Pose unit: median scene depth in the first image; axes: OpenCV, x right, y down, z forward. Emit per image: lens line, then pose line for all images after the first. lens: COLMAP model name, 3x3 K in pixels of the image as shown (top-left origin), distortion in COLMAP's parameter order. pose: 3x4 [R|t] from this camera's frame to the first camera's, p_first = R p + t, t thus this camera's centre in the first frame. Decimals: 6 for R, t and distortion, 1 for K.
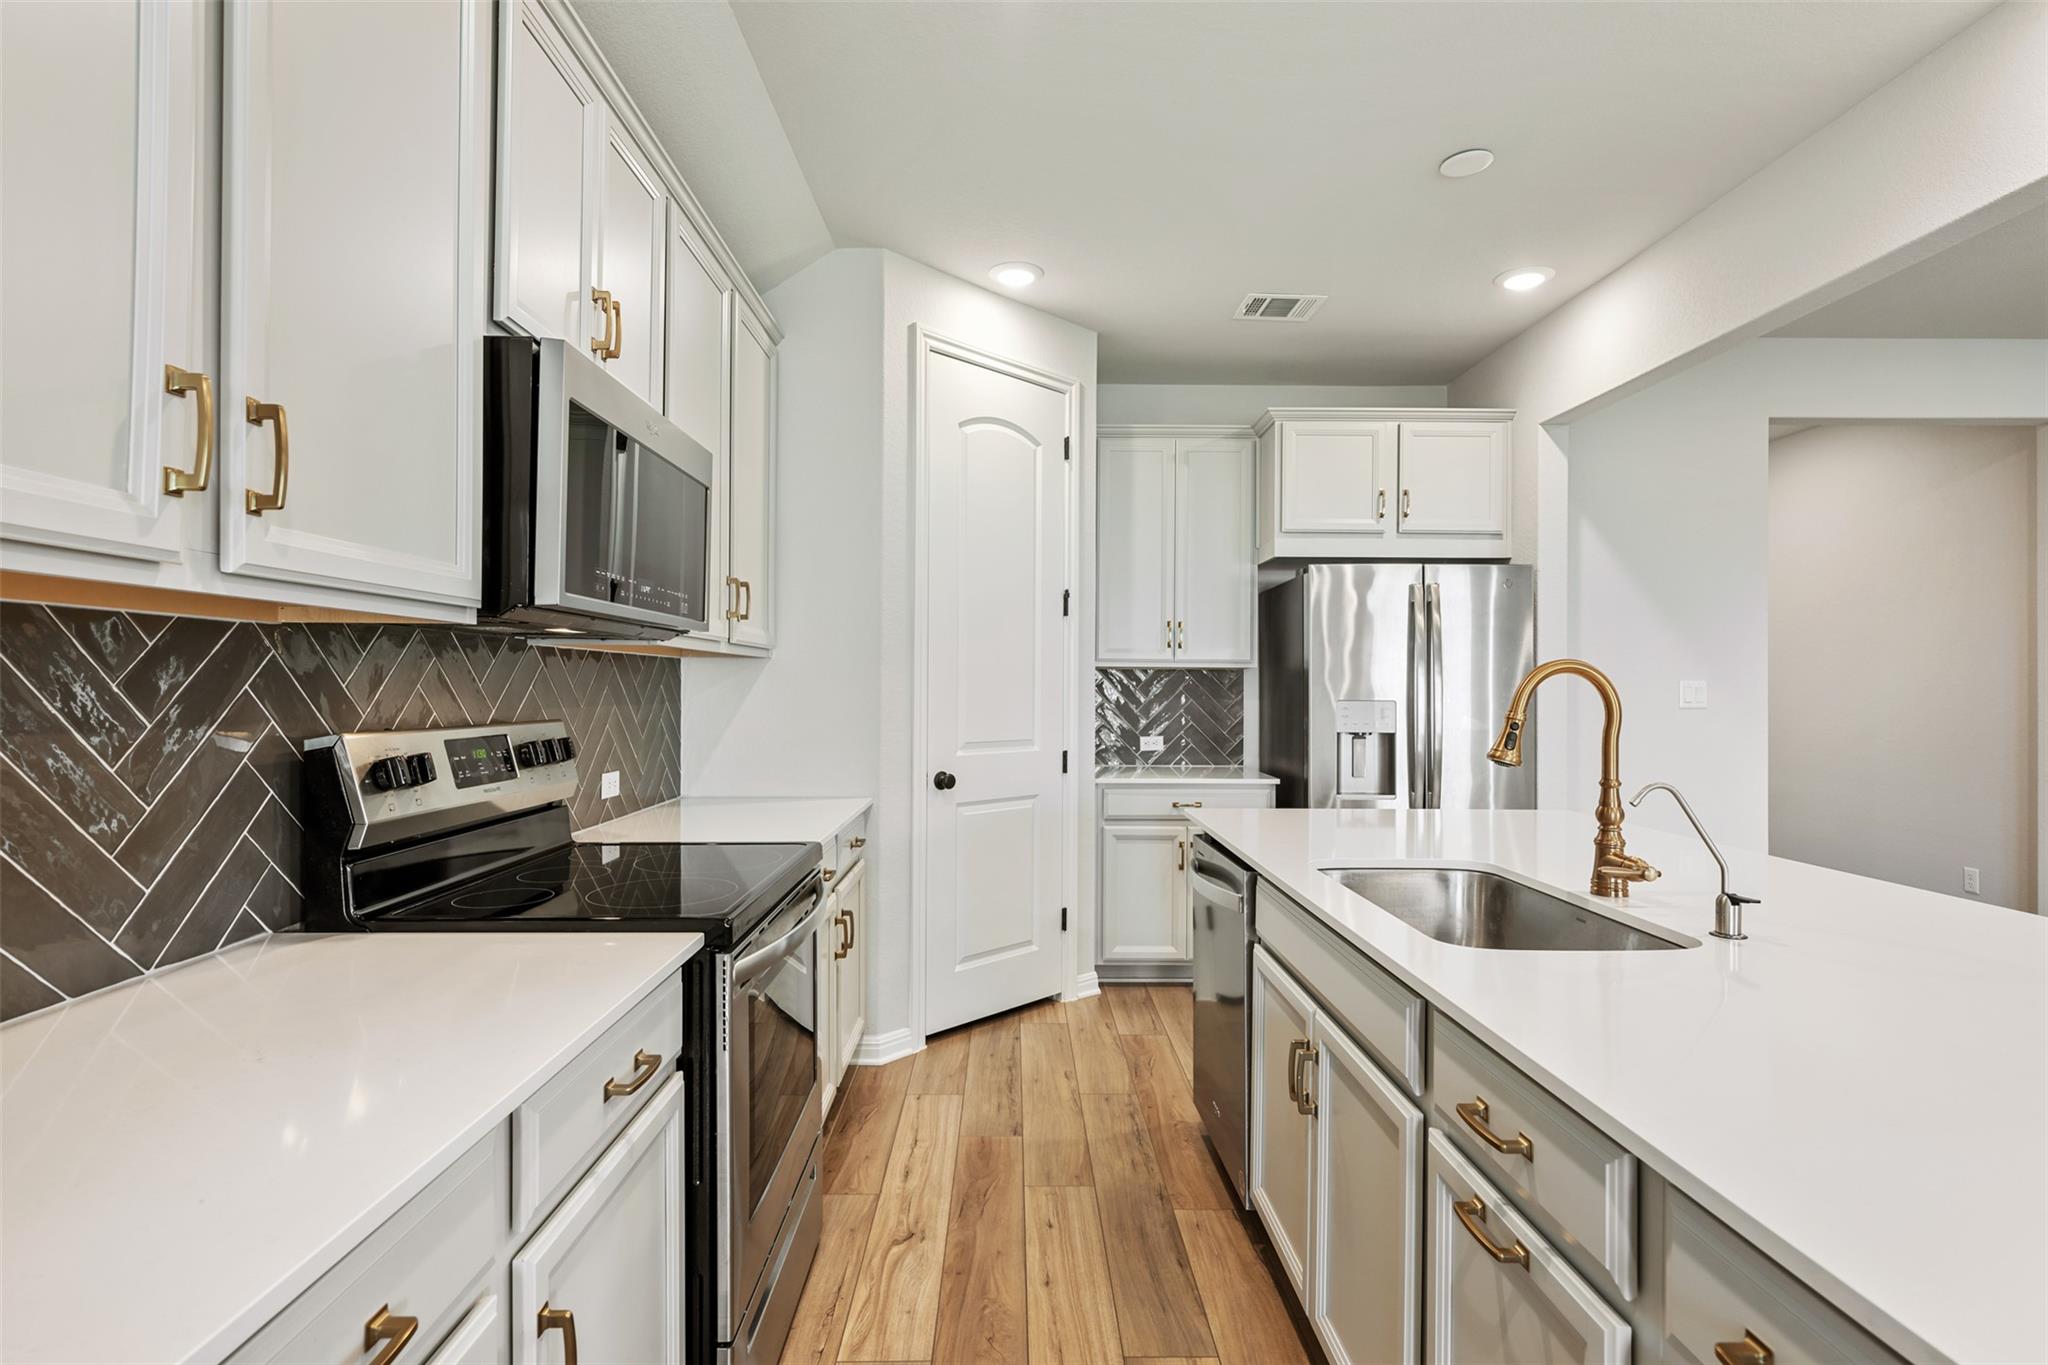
lens RADIAL K [[981.3, 0, 1016.9], [0, 981.3, 681.9], [0, 0, 1]] dist [-0.002539, 0.002554]
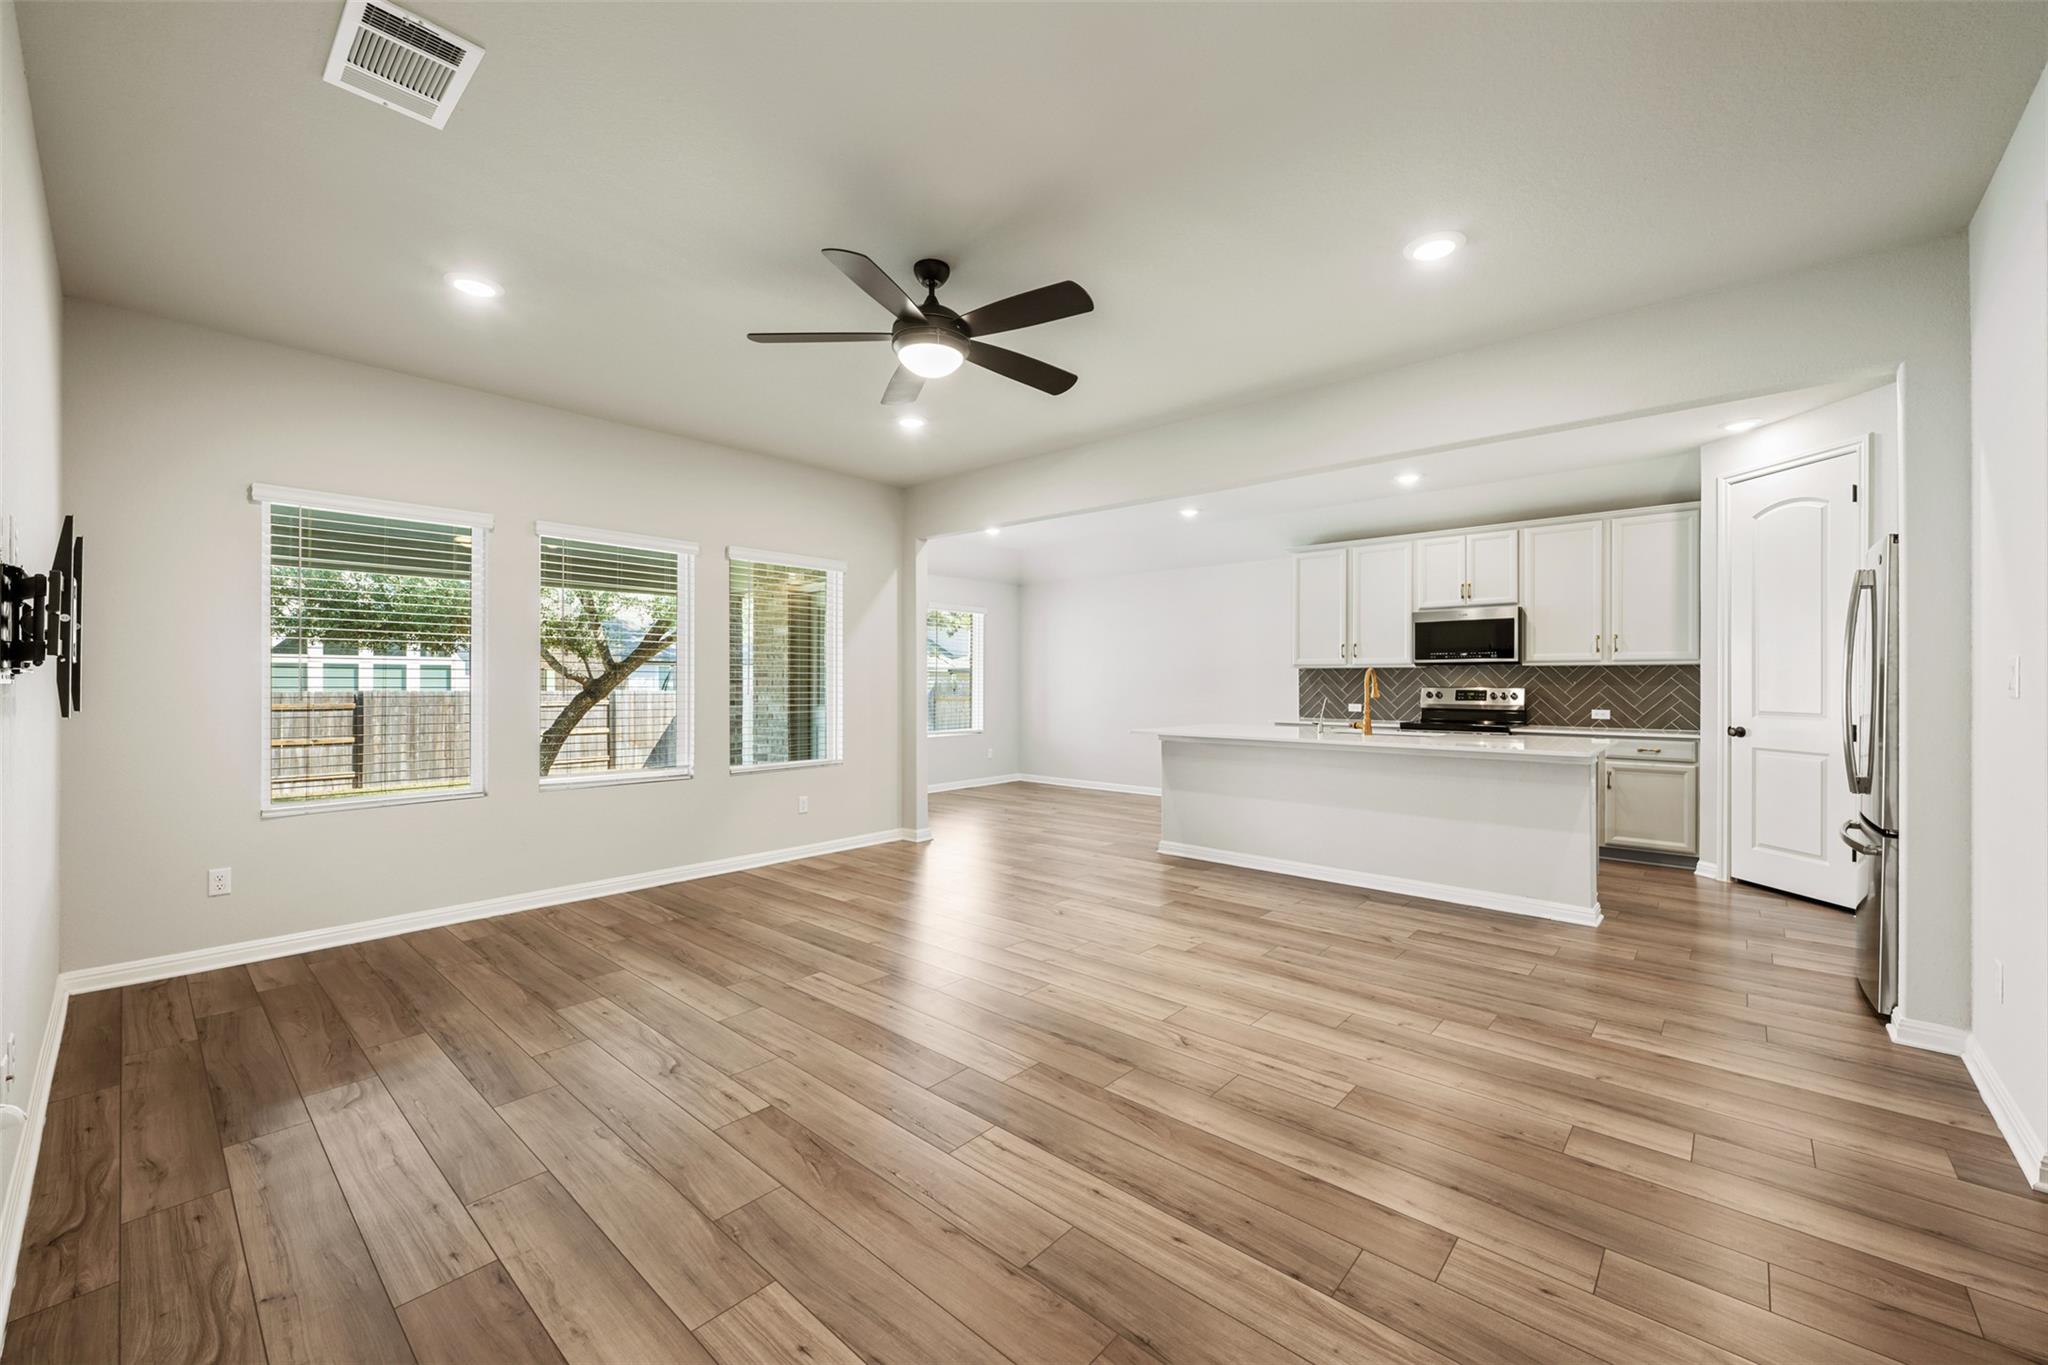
lens RADIAL K [[810.5, 0, 1029.3], [0, 810.5, 678.4], [0, 0, 1]] dist [-0.001469, 0.000685]
pose [[-0.660688, -0.005802, -0.750638, 2.262440], [0.001297, 0.999960, -0.008871, 0.022853], [0.750659, -0.006834, -0.660654, 1.266990]]
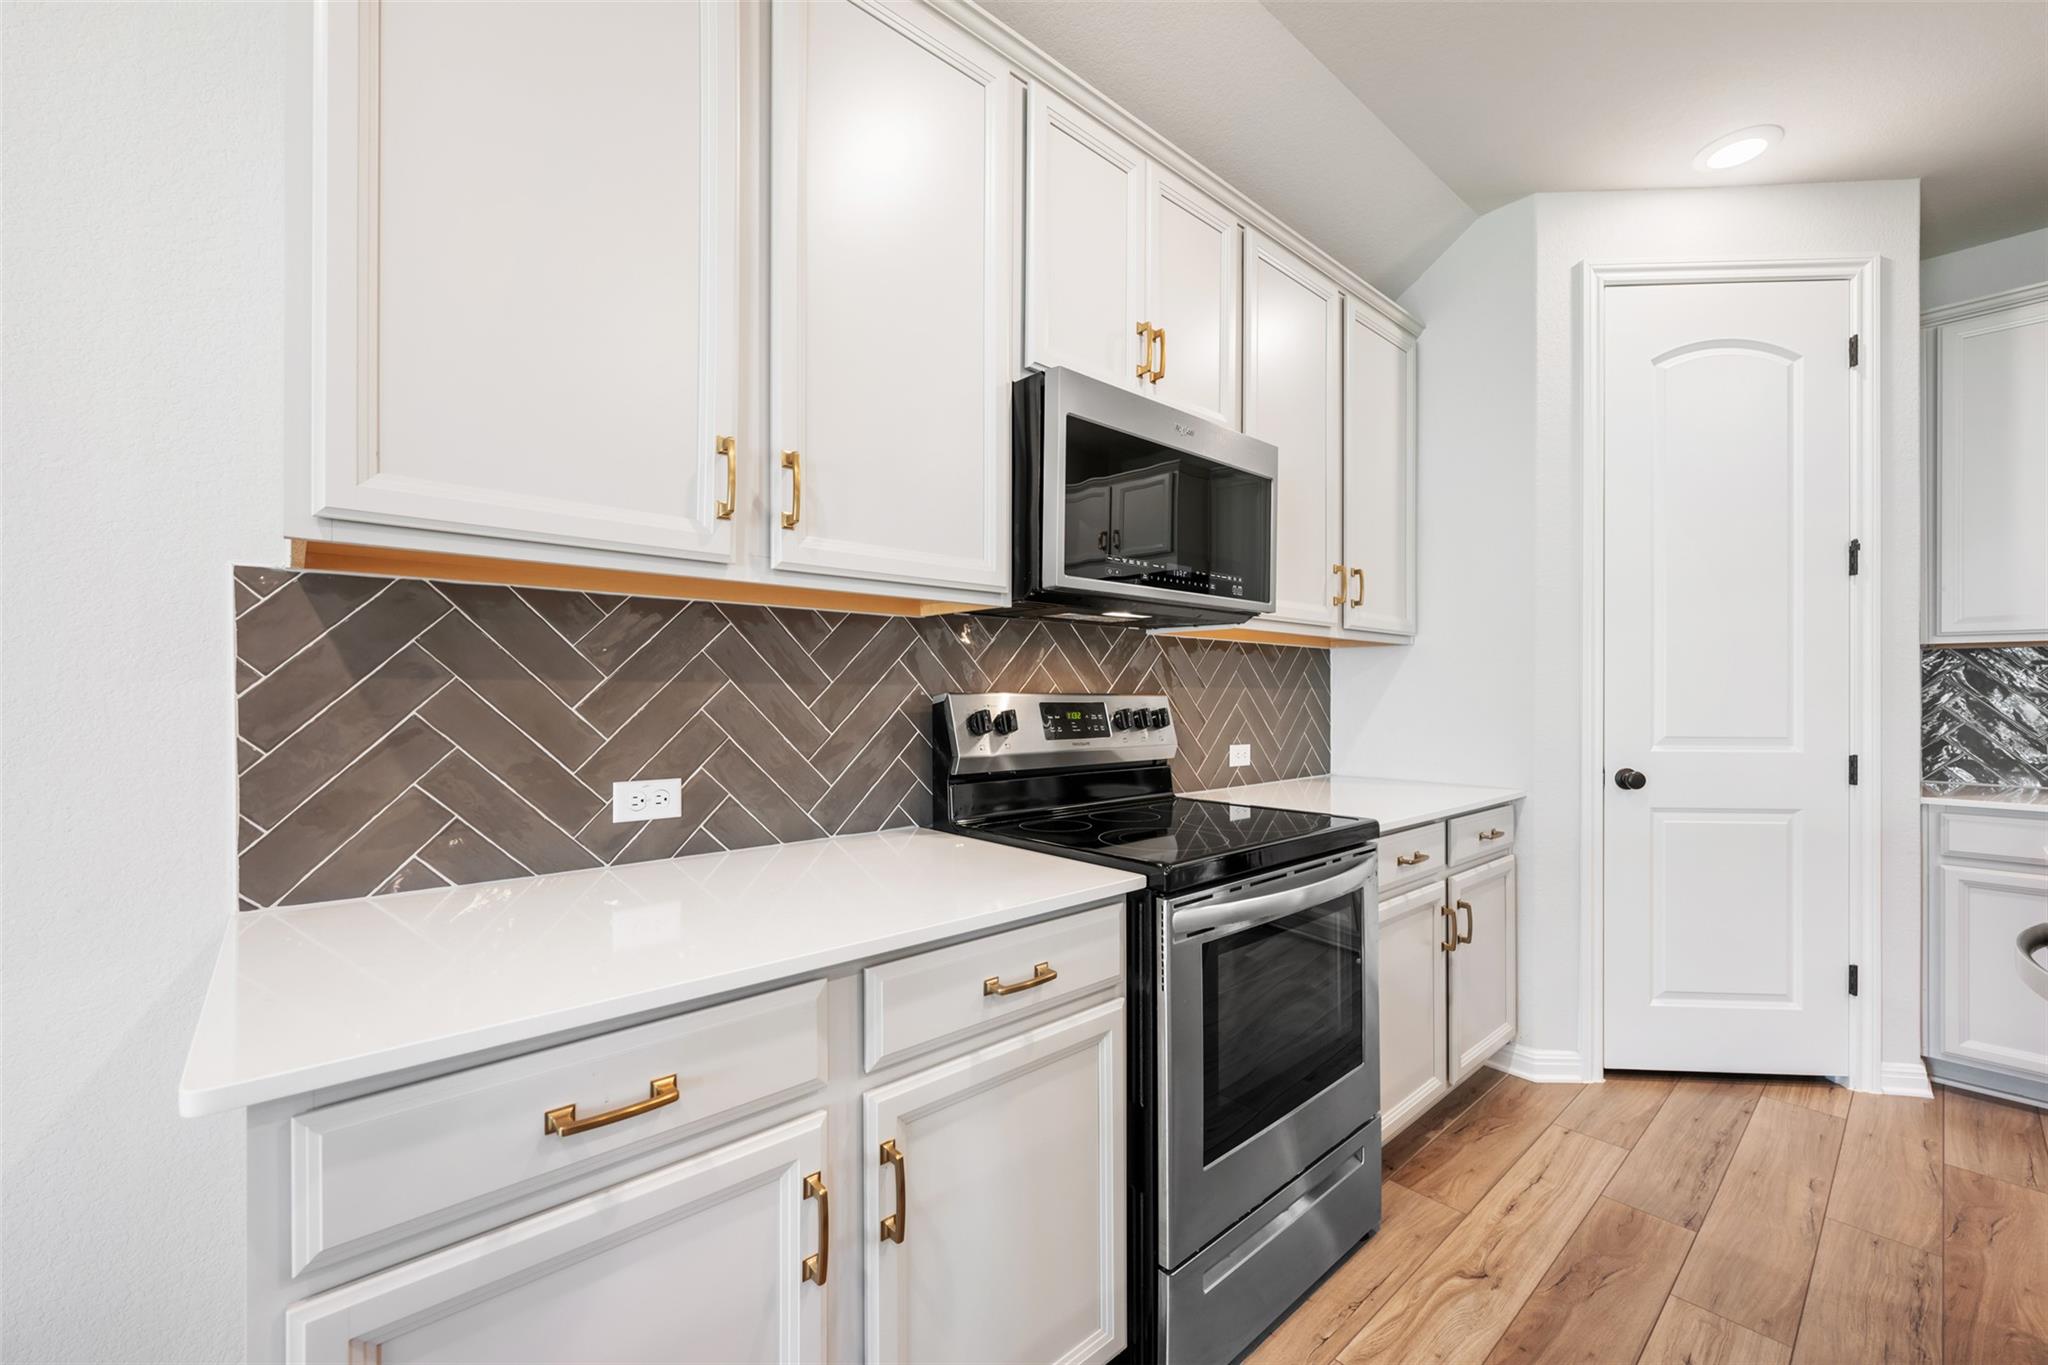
lens RADIAL K [[810.5, 0, 1026.9], [0, 810.5, 690.8], [0, 0, 1]] dist [-0.001469, 0.000685]
pose [[0.659774, -0.003916, -0.751454, 0.140796], [0.003295, 0.999992, -0.002319, 0.028891], [0.751457, -0.000946, 0.659781, 0.168685]]
